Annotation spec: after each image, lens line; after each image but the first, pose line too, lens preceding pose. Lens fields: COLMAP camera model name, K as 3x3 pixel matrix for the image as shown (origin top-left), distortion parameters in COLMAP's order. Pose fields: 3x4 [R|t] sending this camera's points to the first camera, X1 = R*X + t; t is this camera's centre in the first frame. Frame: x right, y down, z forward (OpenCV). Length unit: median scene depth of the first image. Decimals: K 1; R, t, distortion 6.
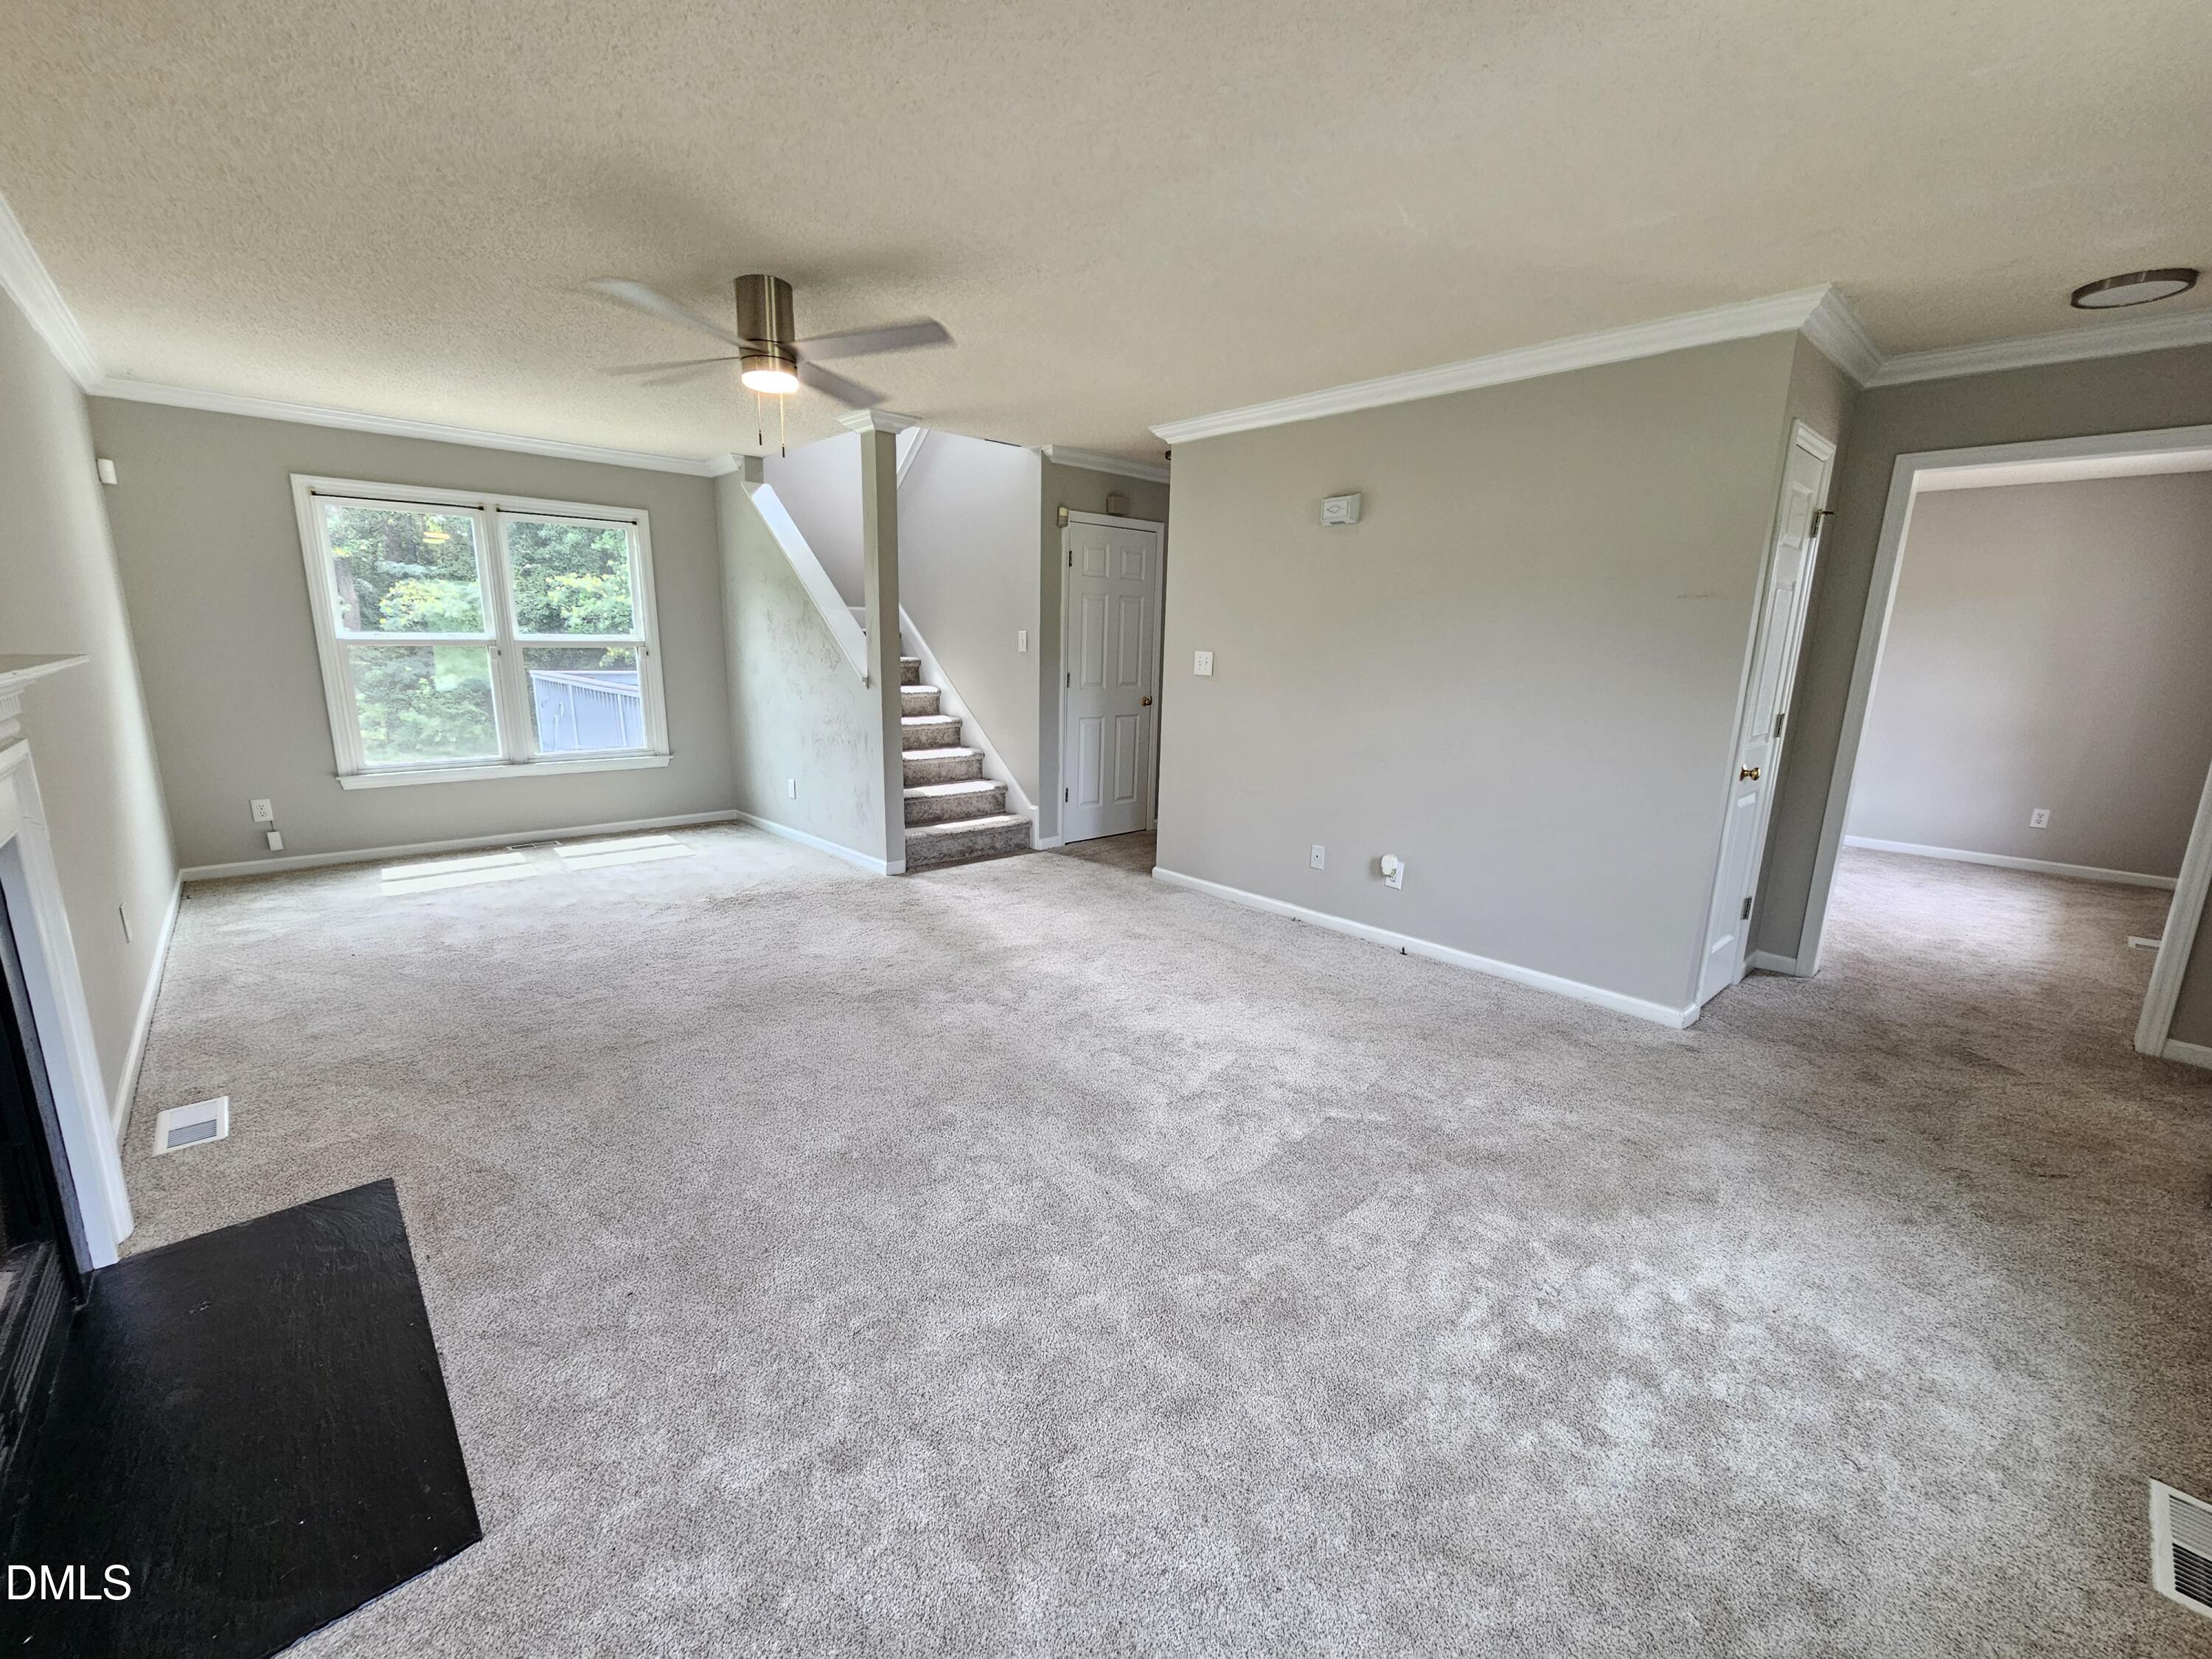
lens RADIAL K [[902.0, 0, 1082.8], [0, 902.0, 834.0], [0, 0, 1]] dist [-0.001103, 0.000019]
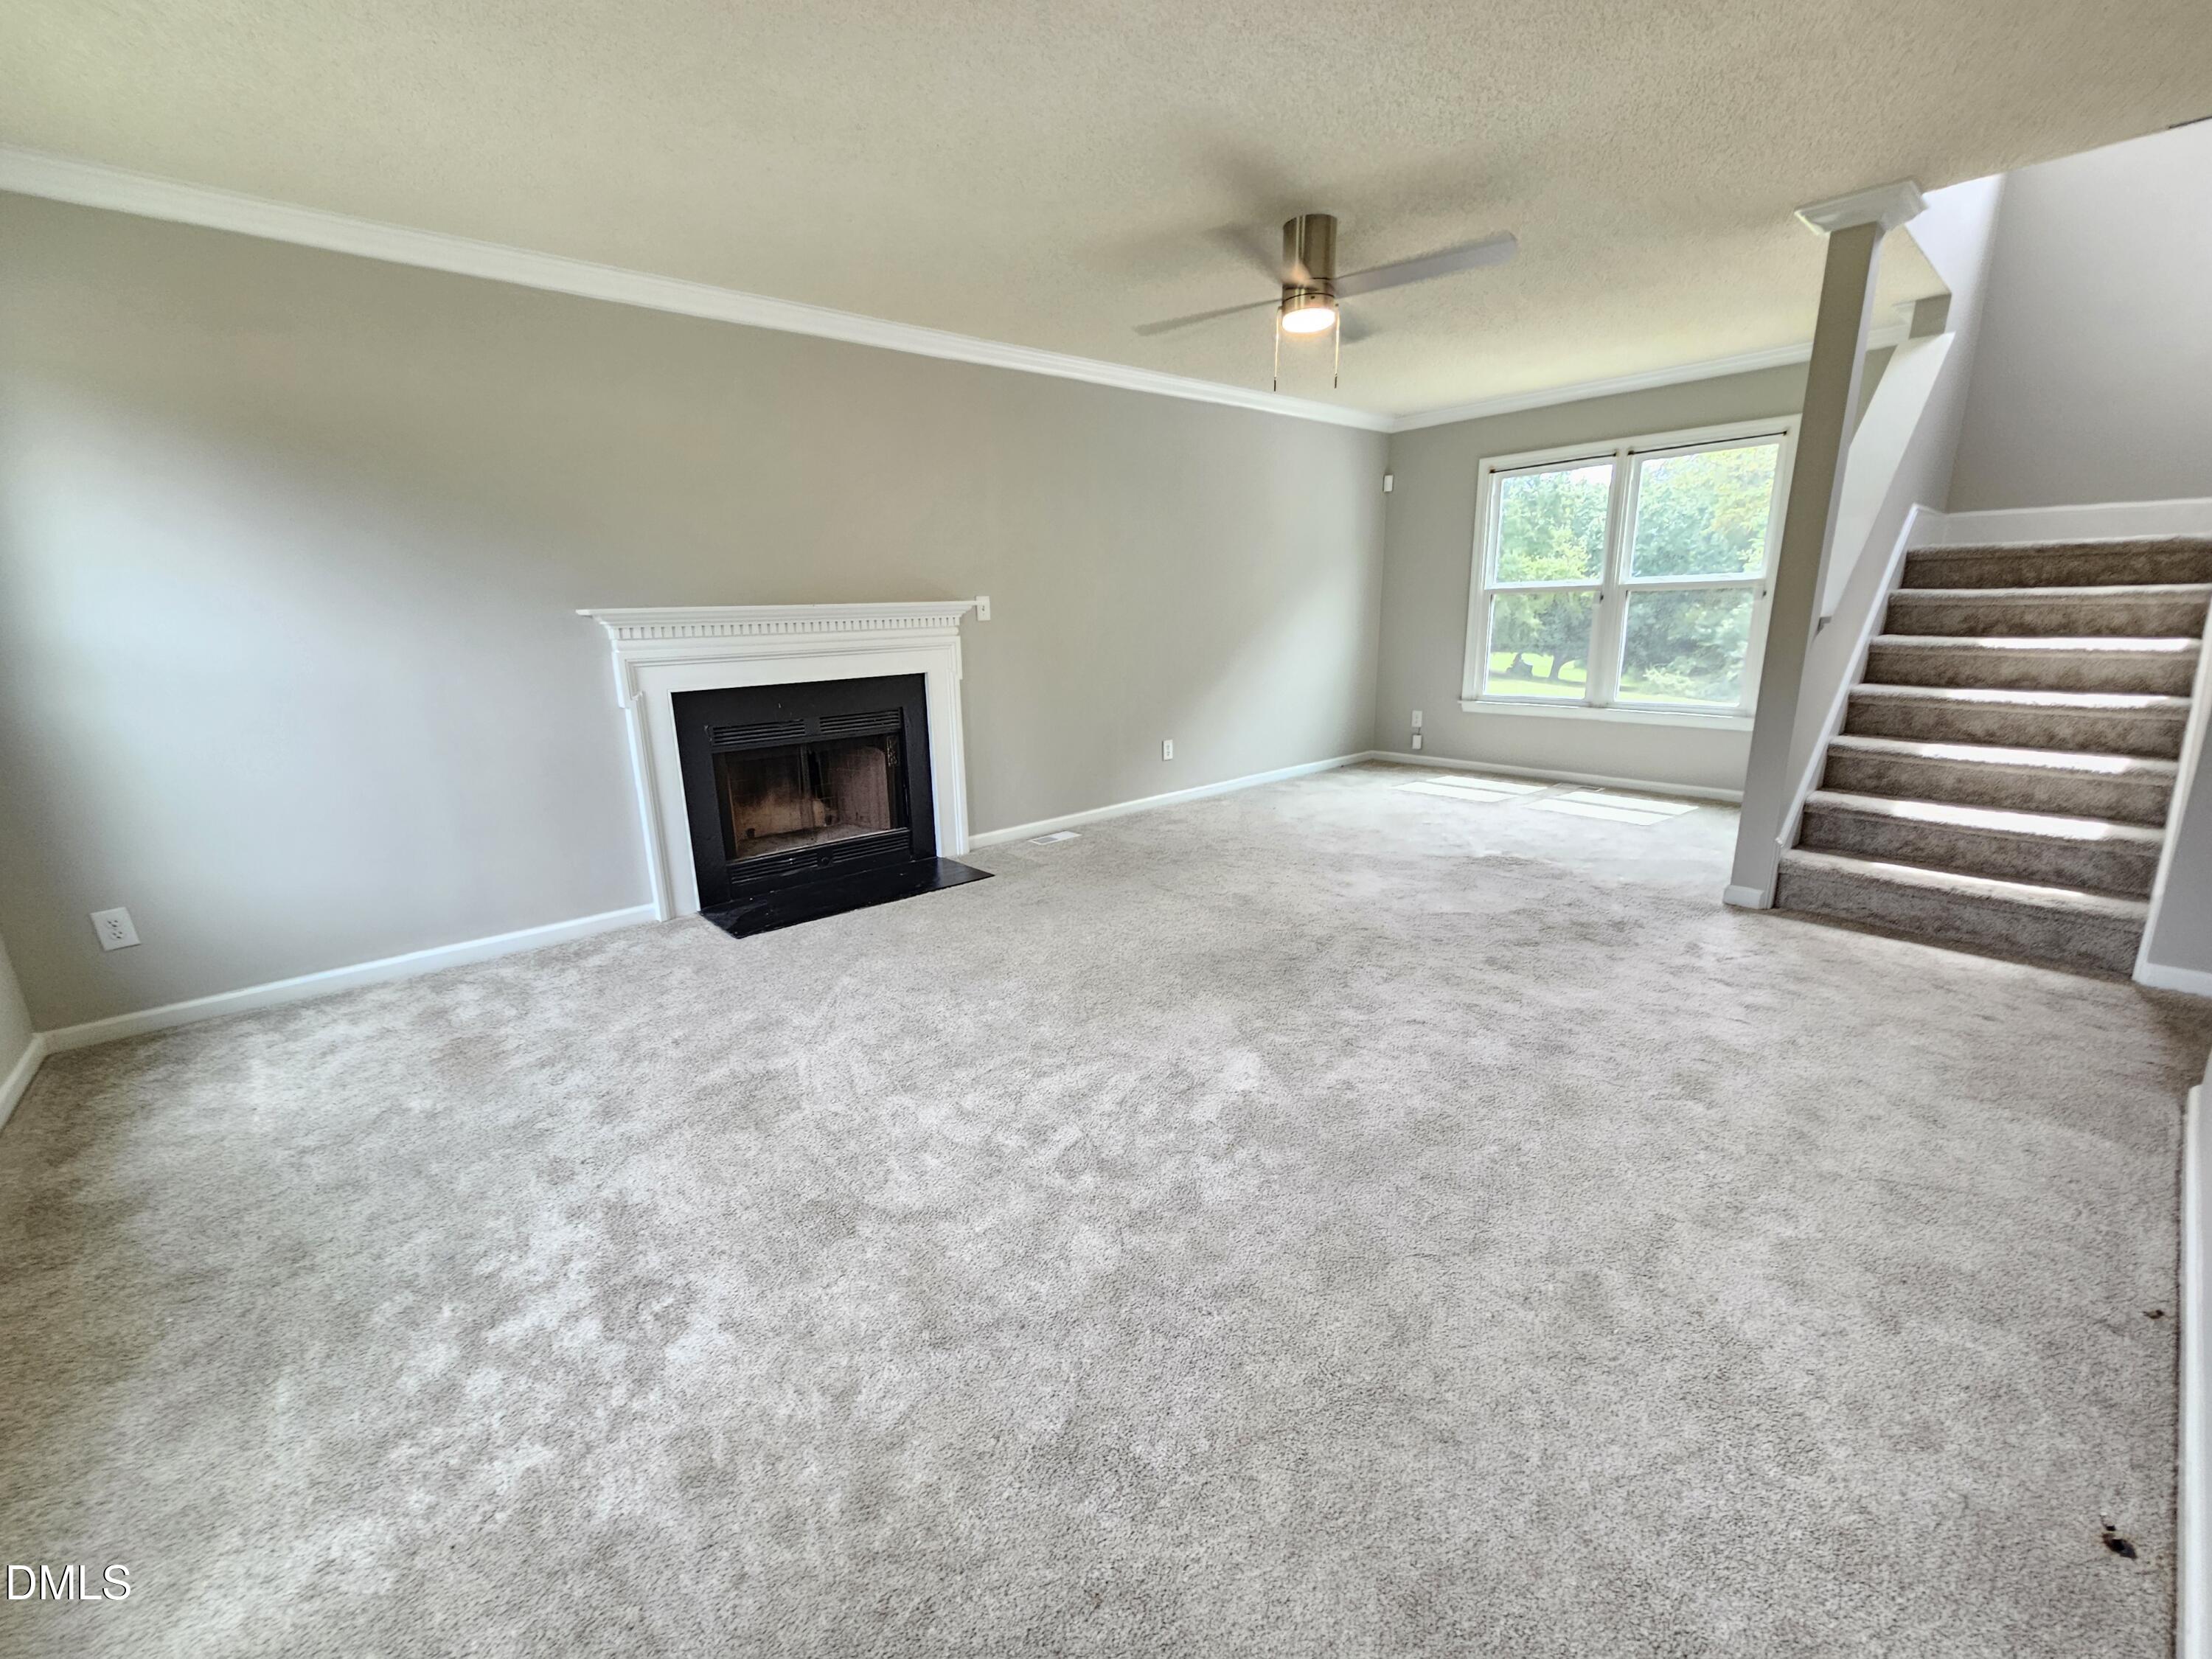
lens RADIAL K [[902.0, 0, 1082.8], [0, 902.0, 834.0], [0, 0, 1]] dist [-0.001103, 0.000019]
pose [[-0.018043, 0.225005, -0.974191, 0.475122], [-0.180854, 0.957542, 0.224509, -0.074149], [0.983344, 0.180237, 0.023416, 0.493752]]
